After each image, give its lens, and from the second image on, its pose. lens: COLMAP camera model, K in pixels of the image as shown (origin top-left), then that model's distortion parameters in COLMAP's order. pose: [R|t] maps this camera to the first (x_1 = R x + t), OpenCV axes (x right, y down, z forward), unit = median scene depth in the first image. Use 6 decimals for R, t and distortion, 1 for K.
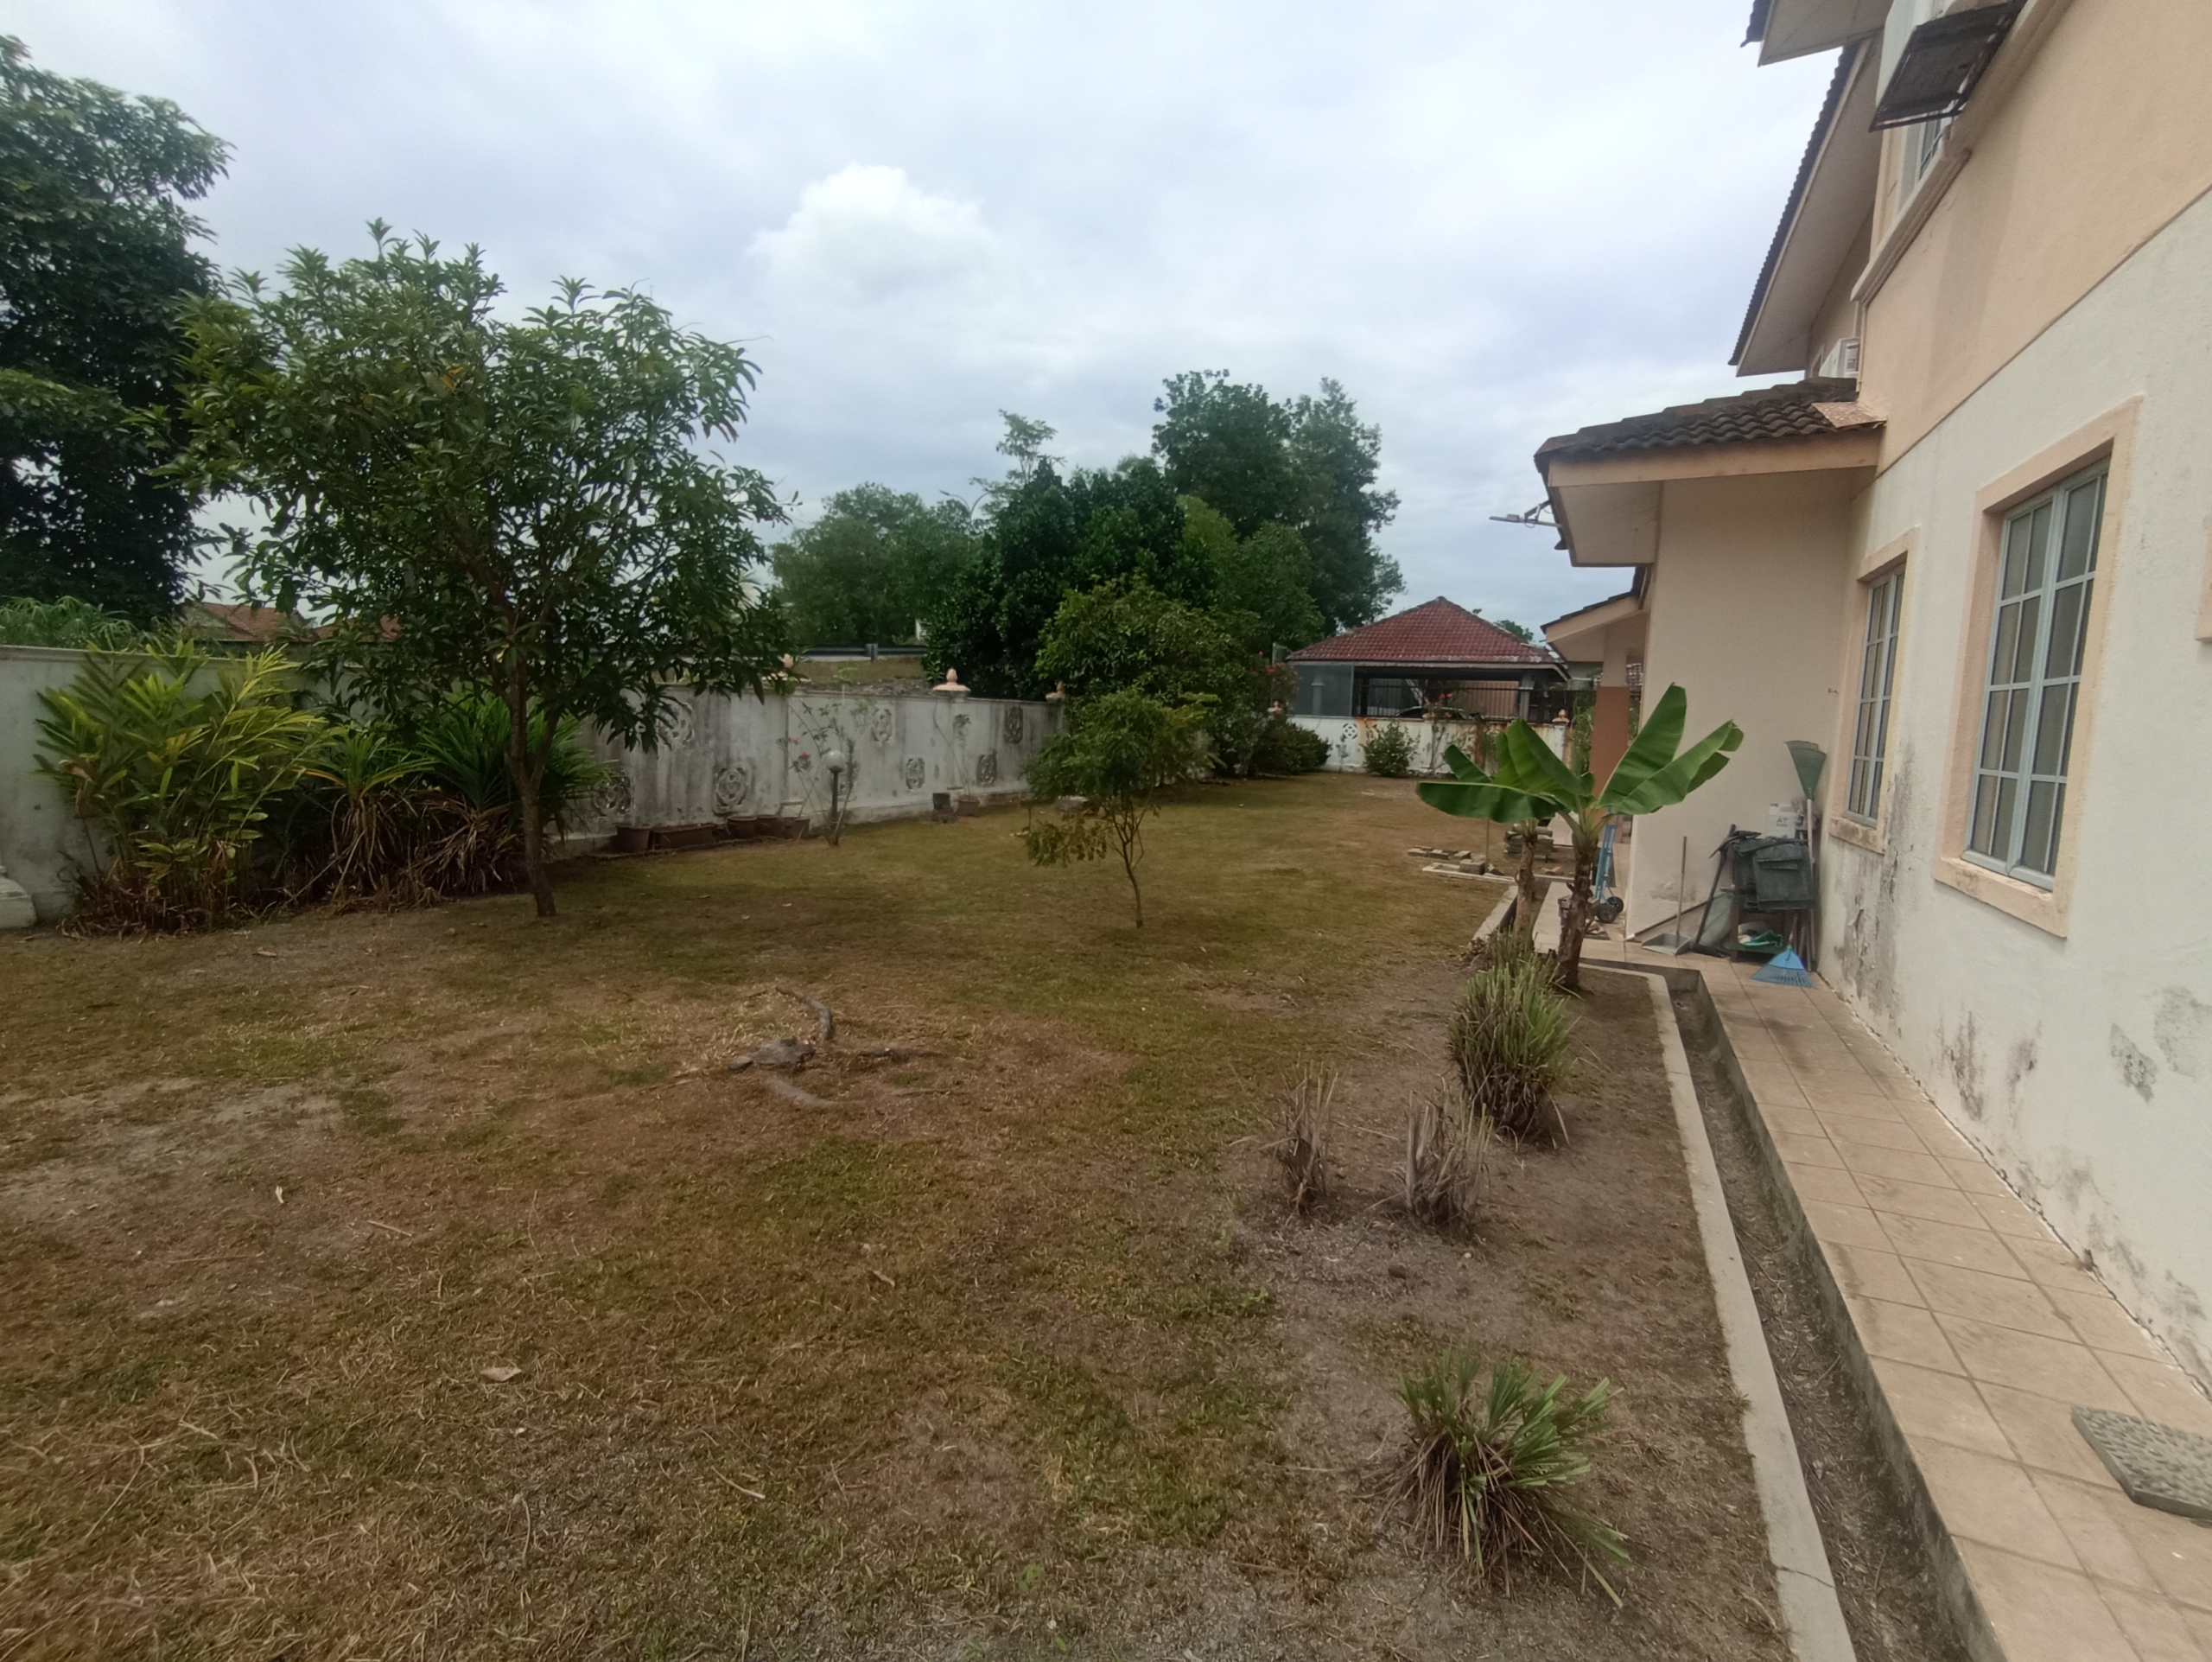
lens RADIAL K [[996.2, 0, 1105.2], [0, 996.2, 818.8], [0, 0, 1]] dist [-0.031536, 0.014317]
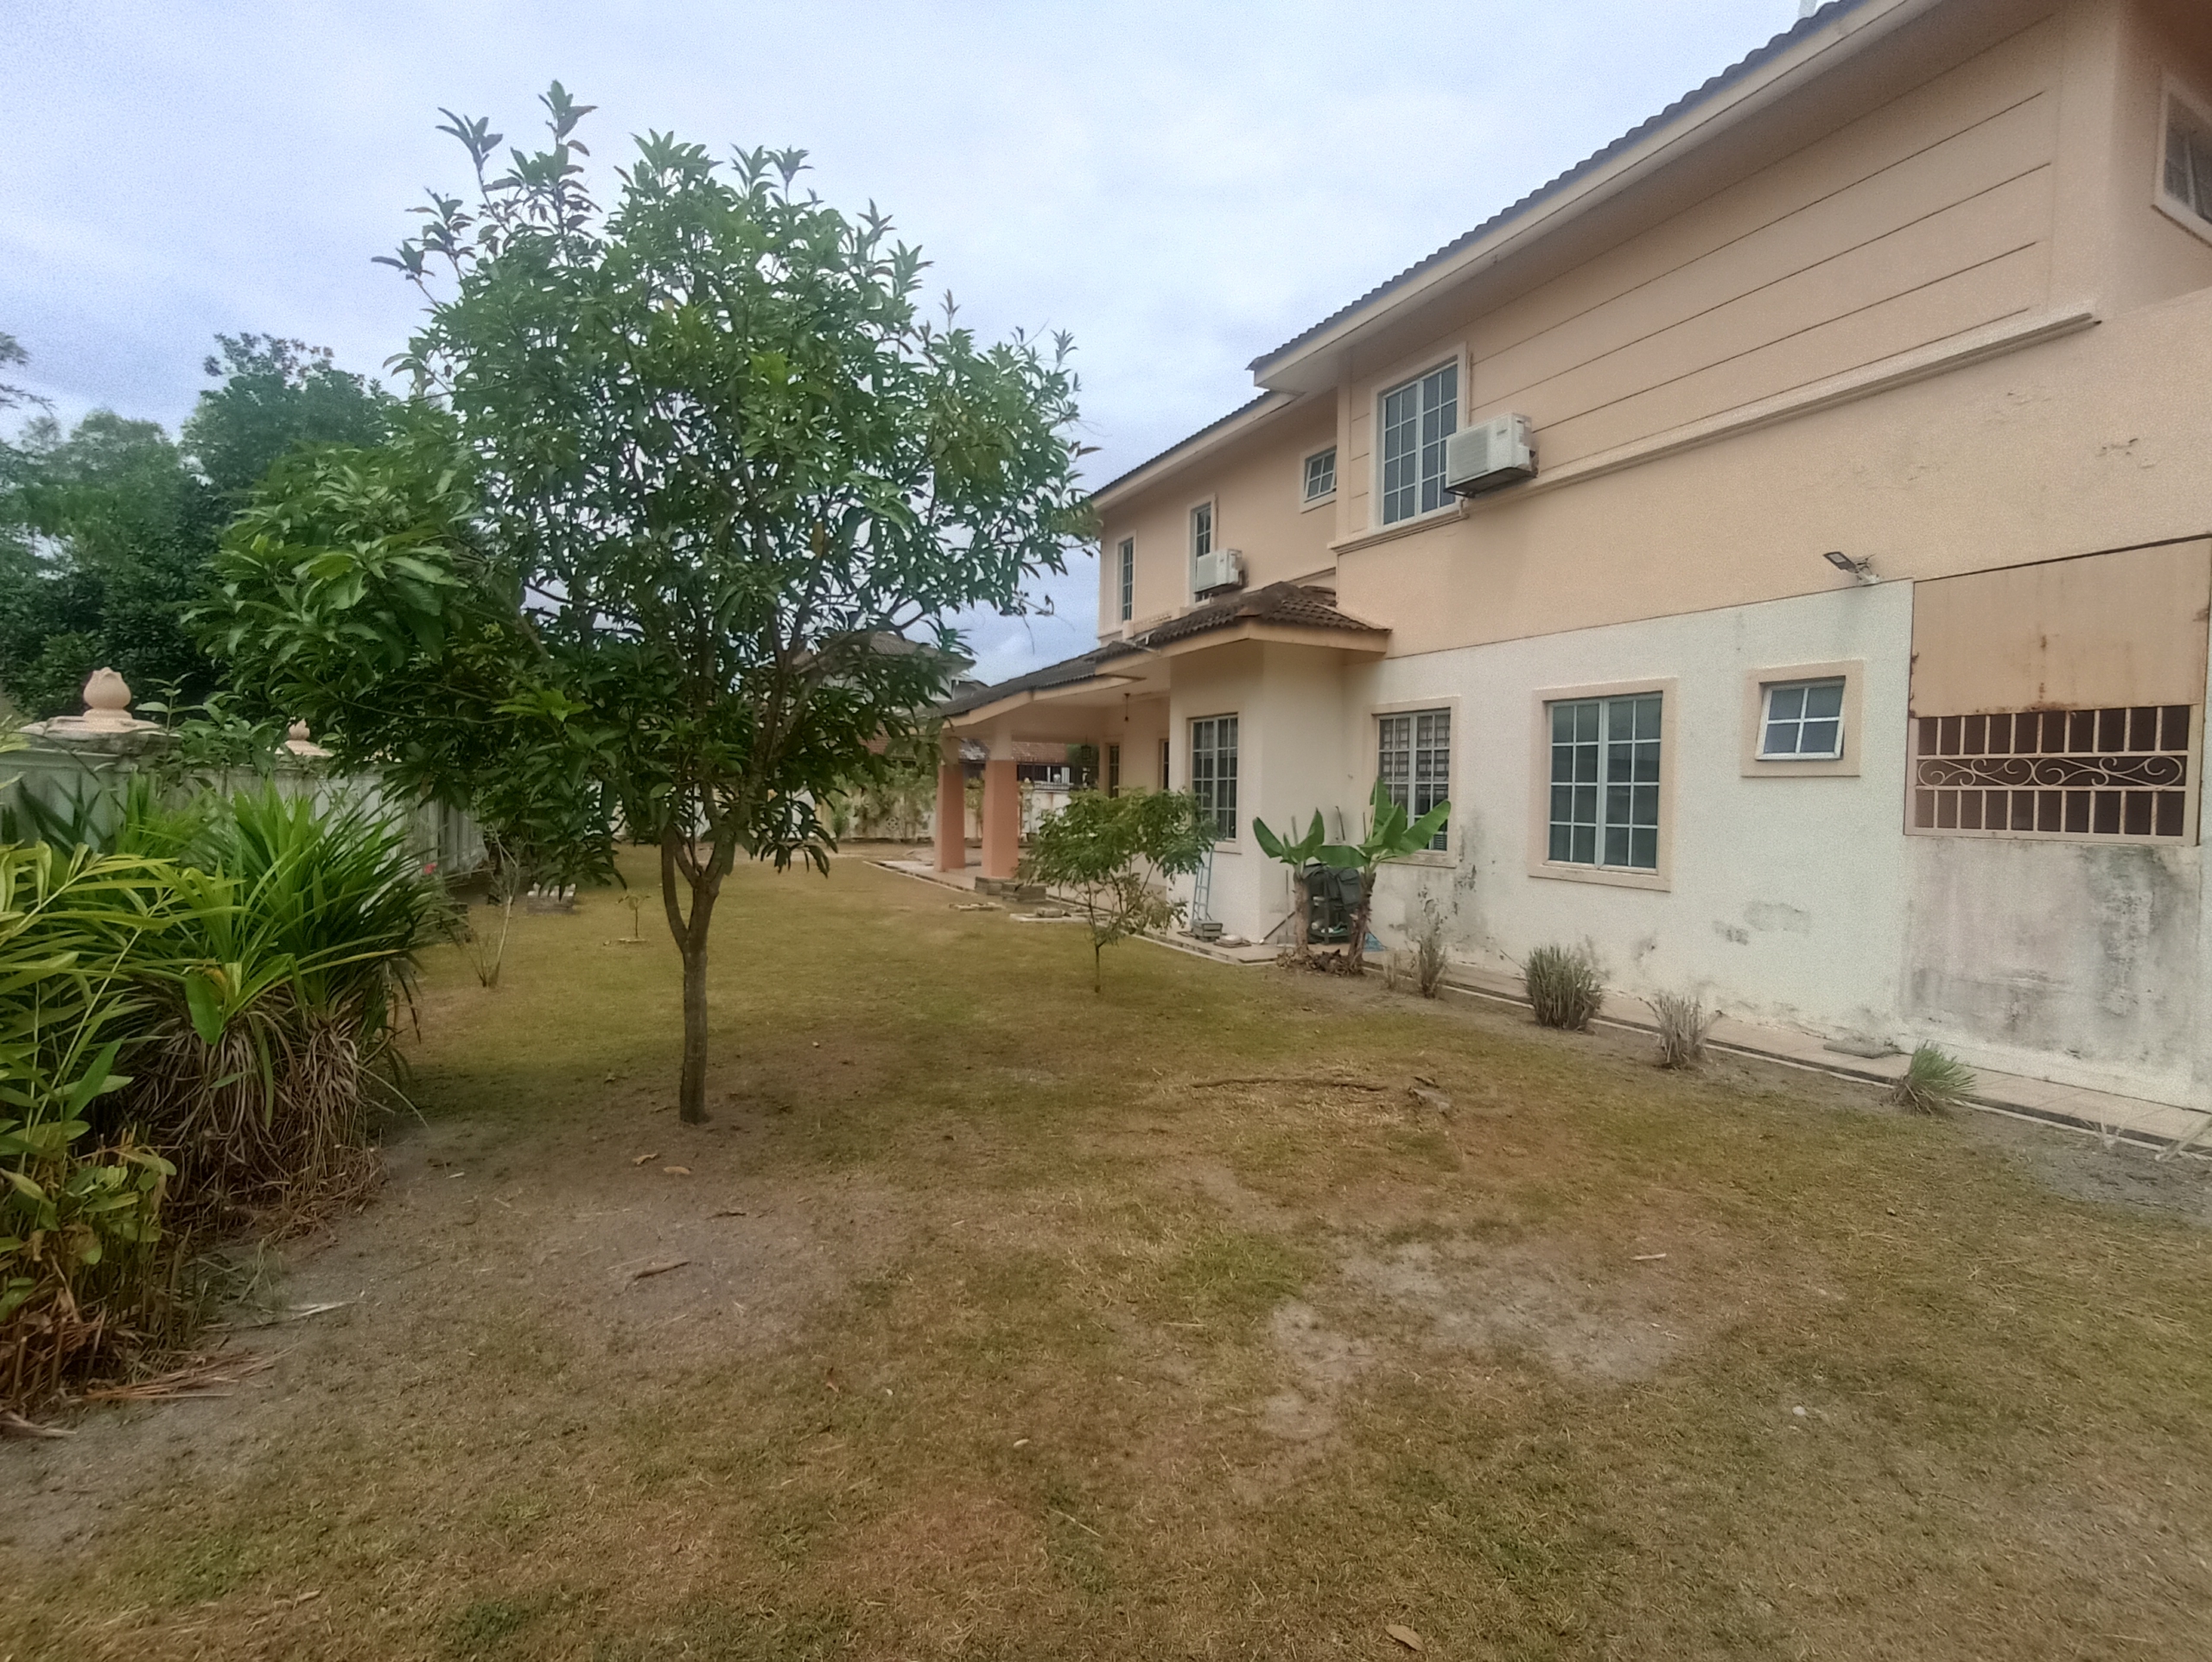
lens RADIAL K [[996.2, 0, 1109.2], [0, 996.2, 841.6], [0, 0, 1]] dist [-0.031536, 0.014317]
pose [[0.593818, -0.064299, 0.802026, -1.709748], [0.090484, 0.995815, 0.012841, -0.151209], [-0.799496, 0.064945, 0.597151, 0.616218]]
